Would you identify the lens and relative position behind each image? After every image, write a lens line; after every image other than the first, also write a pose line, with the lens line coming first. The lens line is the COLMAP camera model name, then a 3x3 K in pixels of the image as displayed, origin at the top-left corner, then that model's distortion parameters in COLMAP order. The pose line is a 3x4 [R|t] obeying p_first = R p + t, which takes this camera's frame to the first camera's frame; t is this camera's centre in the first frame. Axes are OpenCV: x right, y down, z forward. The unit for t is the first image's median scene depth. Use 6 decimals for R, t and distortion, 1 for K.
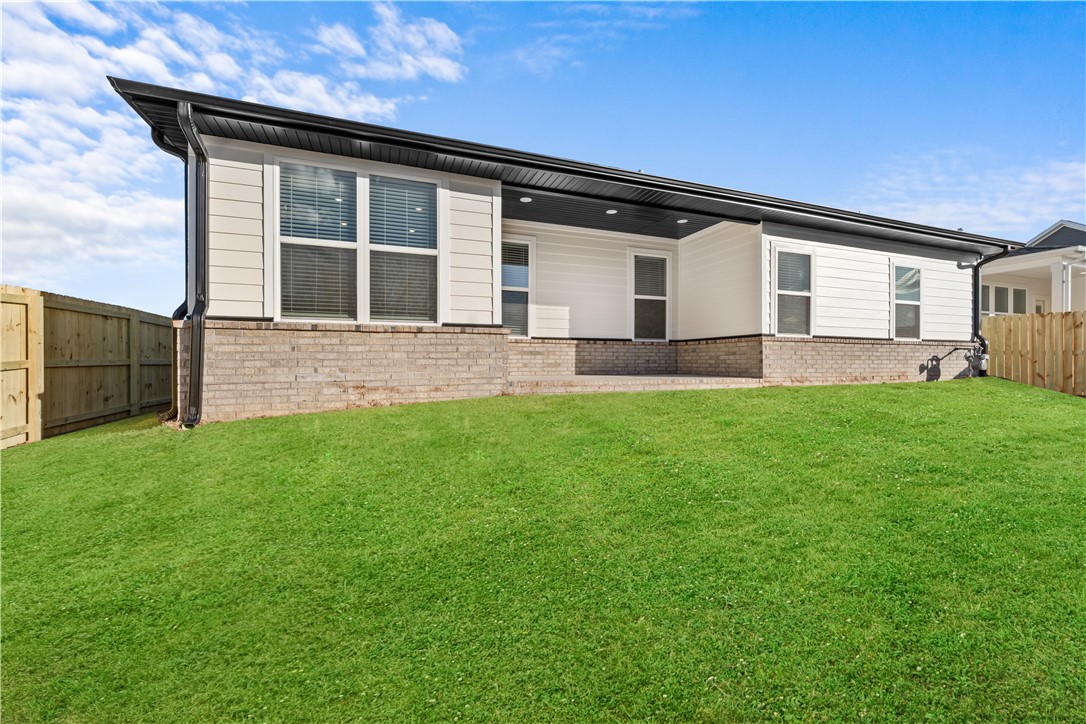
lens RADIAL K [[441.1, 0, 539.6], [0, 441.1, 363.1], [0, 0, 1]] dist [0.000124, -0.000496]
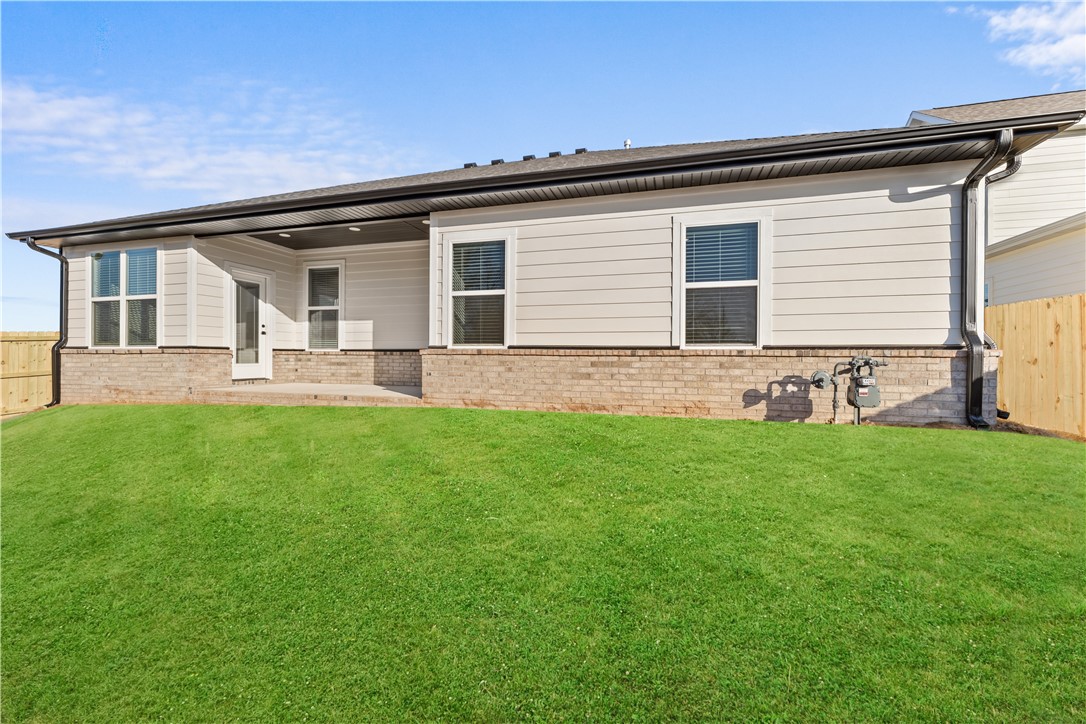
lens RADIAL K [[441.1, 0, 539.6], [0, 441.1, 363.1], [0, 0, 1]] dist [0.000124, -0.000496]
pose [[0.799530, 0.010992, -0.600526, 1.058838], [-0.005232, 0.999922, 0.011337, -0.039709], [0.600604, -0.005922, 0.799525, 0.404563]]
